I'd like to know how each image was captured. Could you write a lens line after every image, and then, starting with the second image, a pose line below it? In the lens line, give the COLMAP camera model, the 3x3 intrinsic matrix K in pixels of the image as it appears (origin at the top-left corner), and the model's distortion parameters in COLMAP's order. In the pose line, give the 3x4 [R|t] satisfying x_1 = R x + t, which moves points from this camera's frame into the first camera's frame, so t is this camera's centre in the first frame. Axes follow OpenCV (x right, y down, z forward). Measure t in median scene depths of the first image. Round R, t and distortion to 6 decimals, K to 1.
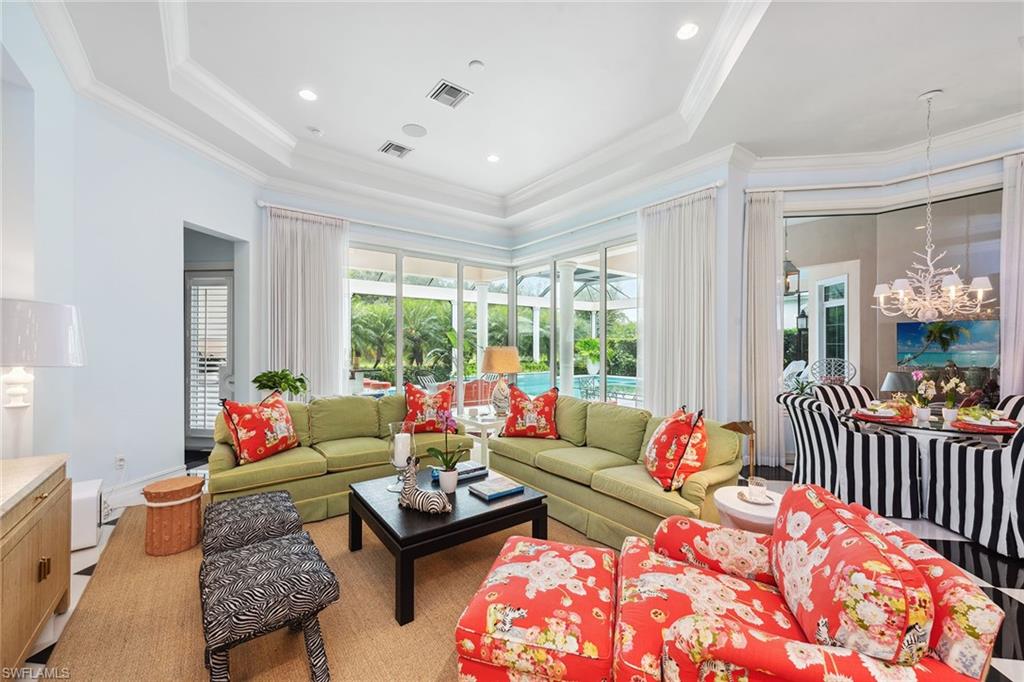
lens RADIAL K [[403.5, 0, 517.4], [0, 403.5, 344.2], [0, 0, 1]] dist [0.013063, 0.000063]
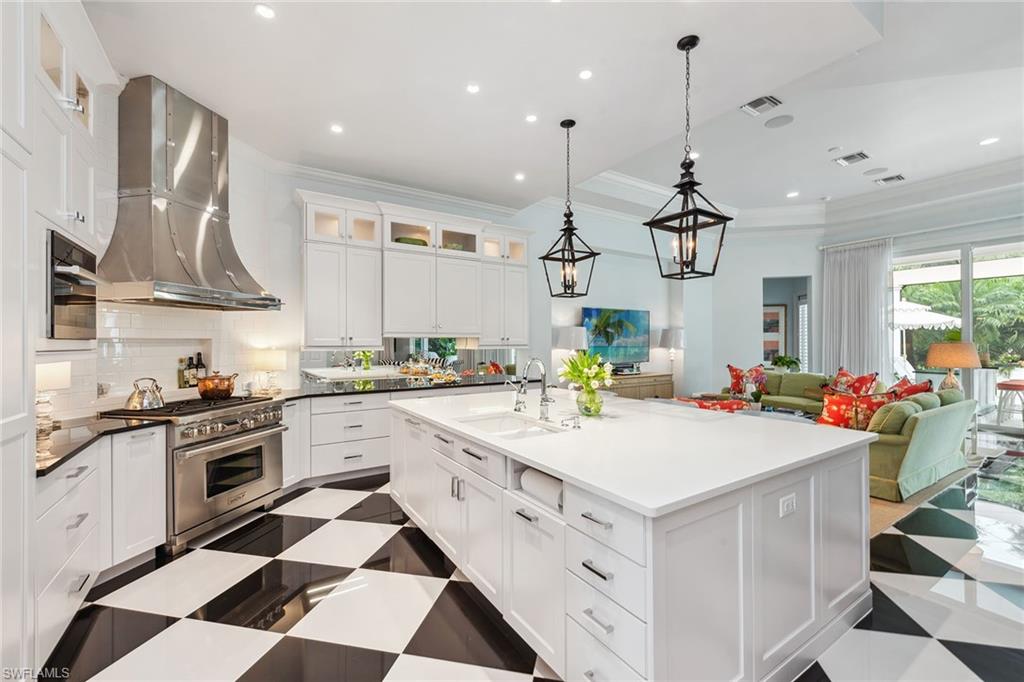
lens RADIAL K [[417.0, 0, 512.5], [0, 417.0, 343.1], [0, 0, 1]] dist [0.003533, 0.000276]
pose [[-0.091934, -0.000690, -0.995765, 1.033931], [0.005491, 0.999984, -0.001200, 0.004385], [0.995750, -0.005578, -0.091928, -0.009218]]
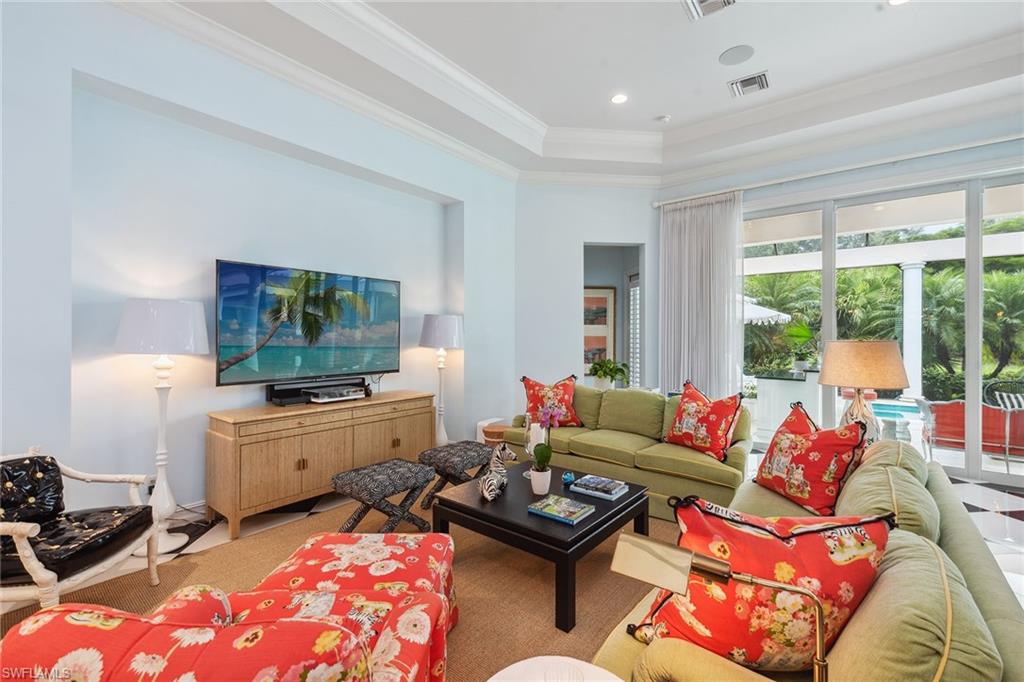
lens RADIAL K [[444.5, 0, 512.8], [0, 444.5, 340.4], [0, 0, 1]] dist [0.002360, -0.000243]
pose [[0.239765, 0.005818, -0.970814, 0.413638], [0.000877, 0.999980, 0.006210, 0.002272], [0.970831, -0.002340, 0.239755, 0.353243]]
